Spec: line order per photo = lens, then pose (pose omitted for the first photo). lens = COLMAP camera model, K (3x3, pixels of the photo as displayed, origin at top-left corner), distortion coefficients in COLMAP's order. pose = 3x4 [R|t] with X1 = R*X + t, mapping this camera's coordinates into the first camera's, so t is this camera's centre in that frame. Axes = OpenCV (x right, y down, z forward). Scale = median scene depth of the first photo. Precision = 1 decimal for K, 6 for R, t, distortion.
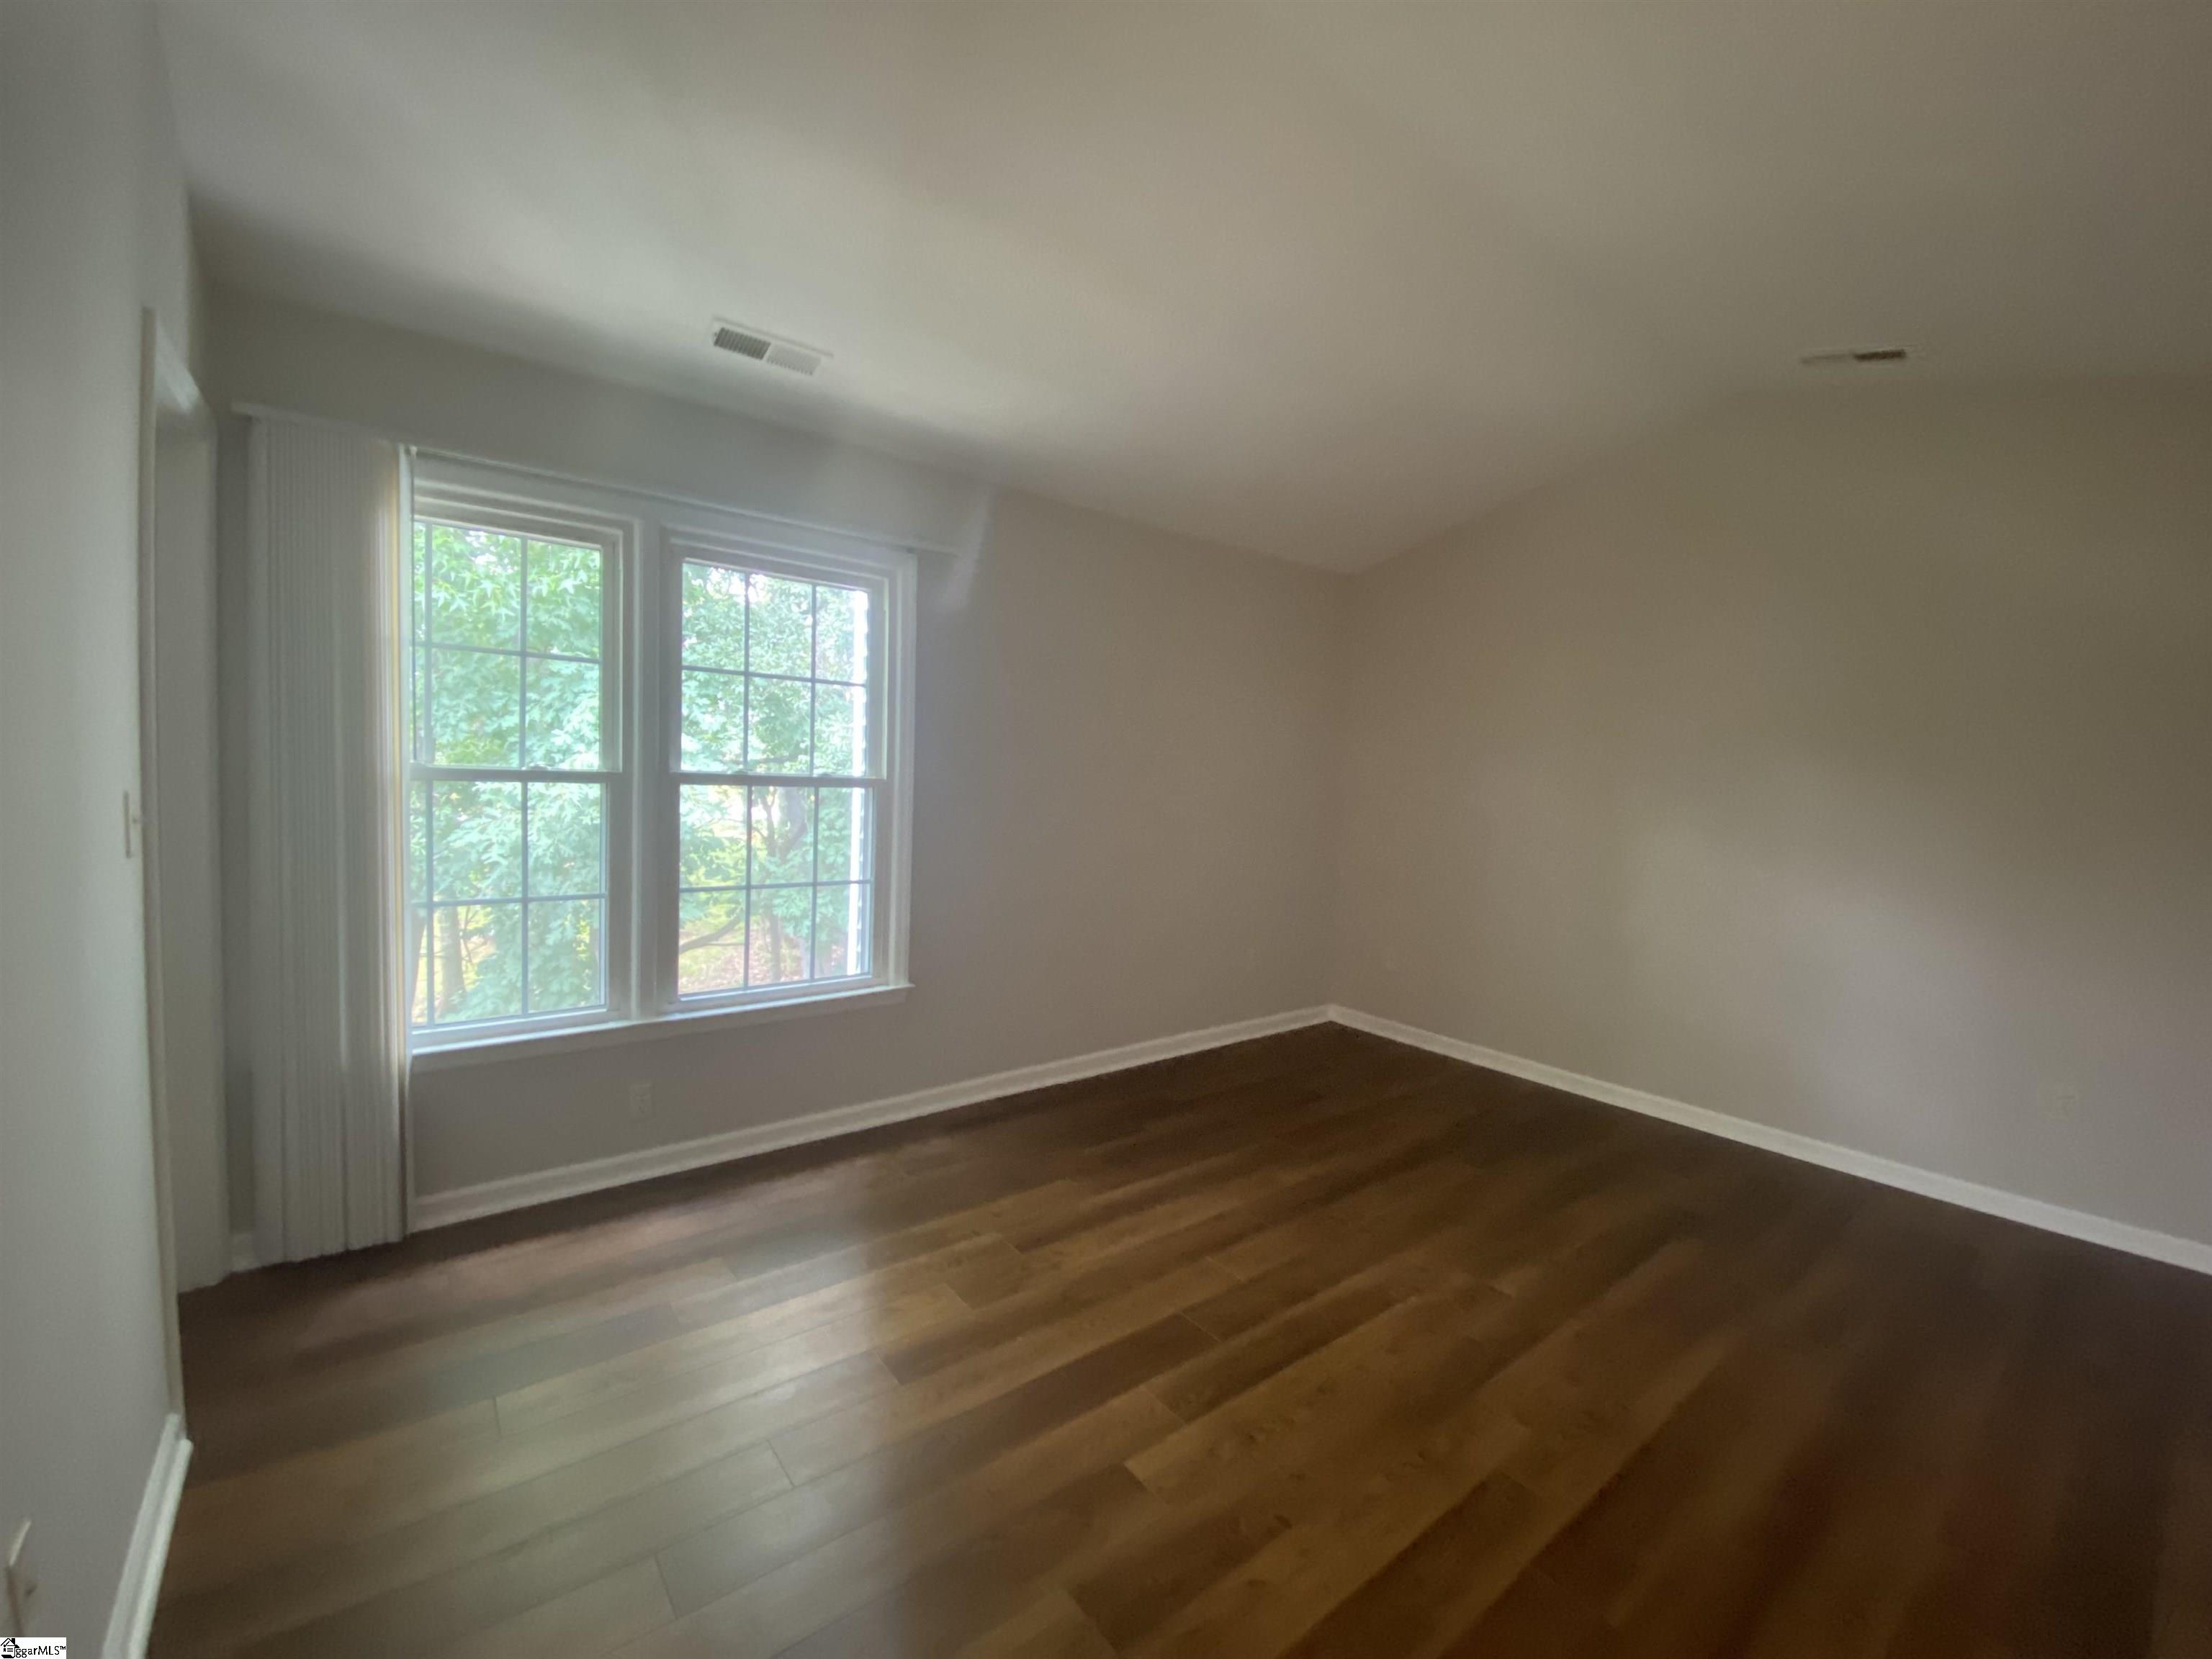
lens RADIAL K [[911.3, 0, 1121.4], [0, 911.3, 829.4], [0, 0, 1]] dist [0.021238, -0.000097]
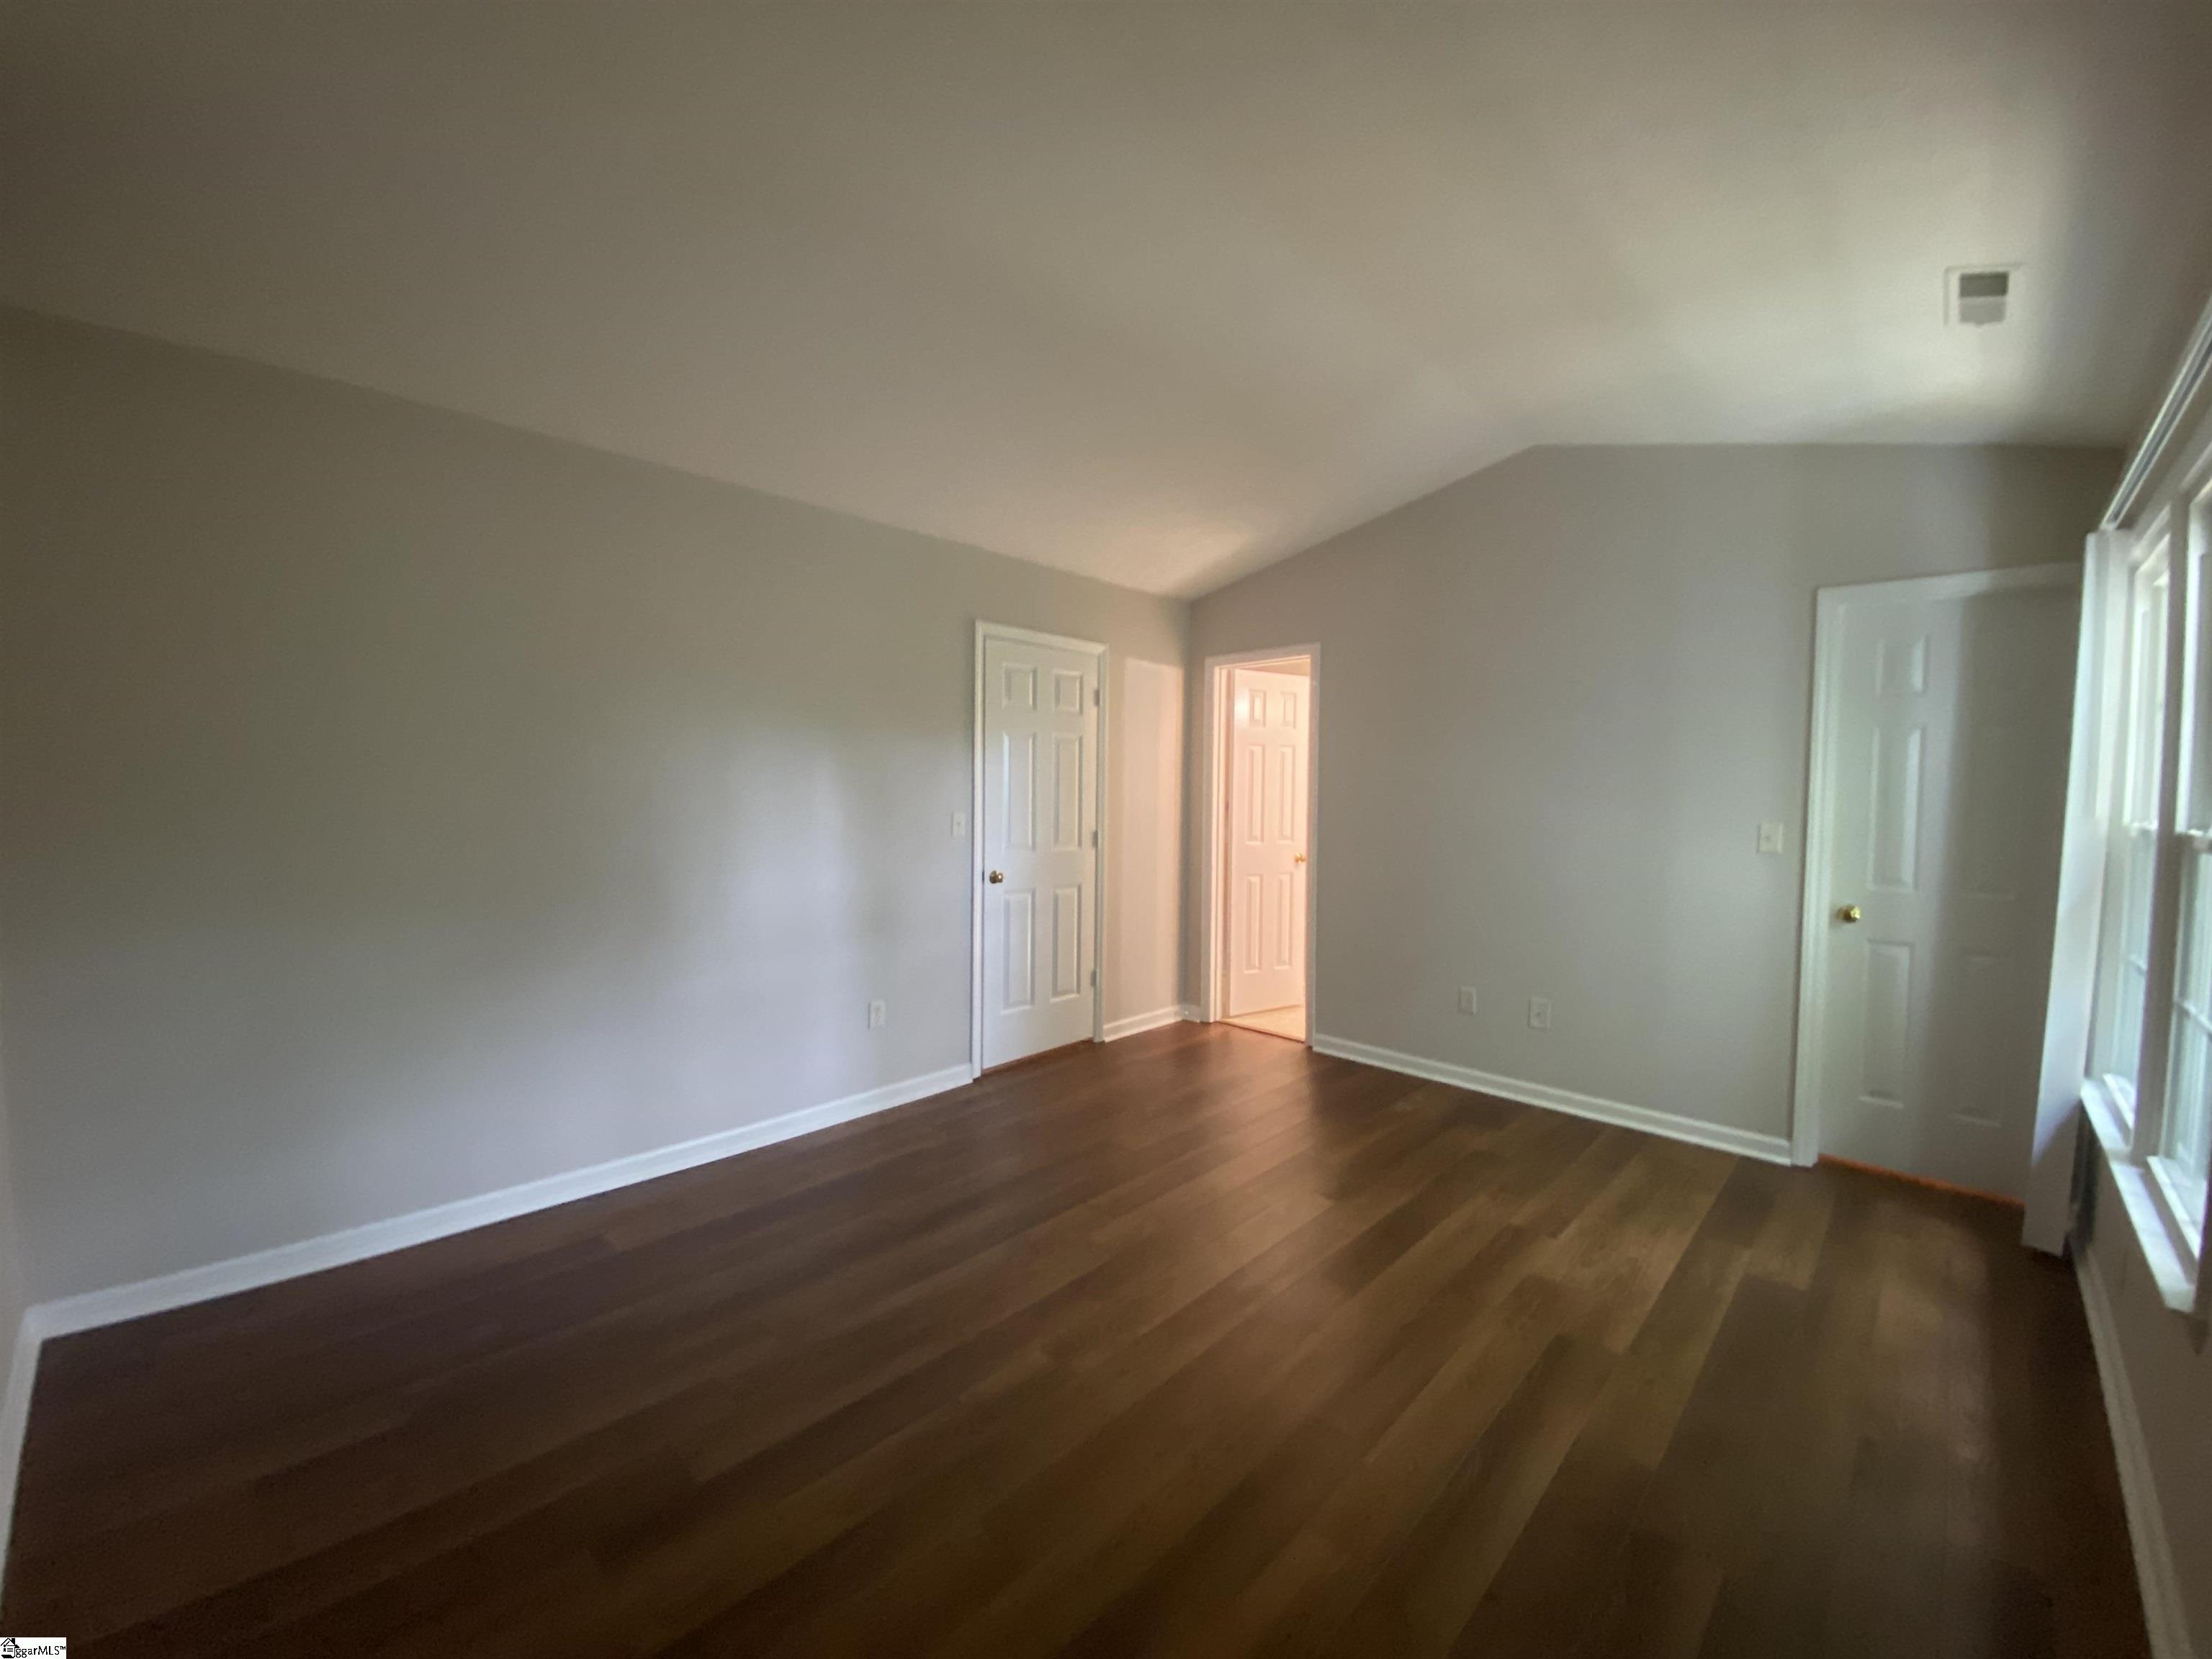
lens RADIAL K [[911.3, 0, 1121.4], [0, 911.3, 829.4], [0, 0, 1]] dist [0.021238, -0.000097]
pose [[-0.991177, -0.033870, -0.128148, 0.430808], [-0.044906, 0.995433, 0.084236, -0.095335], [0.124709, 0.089247, -0.988171, 1.685155]]
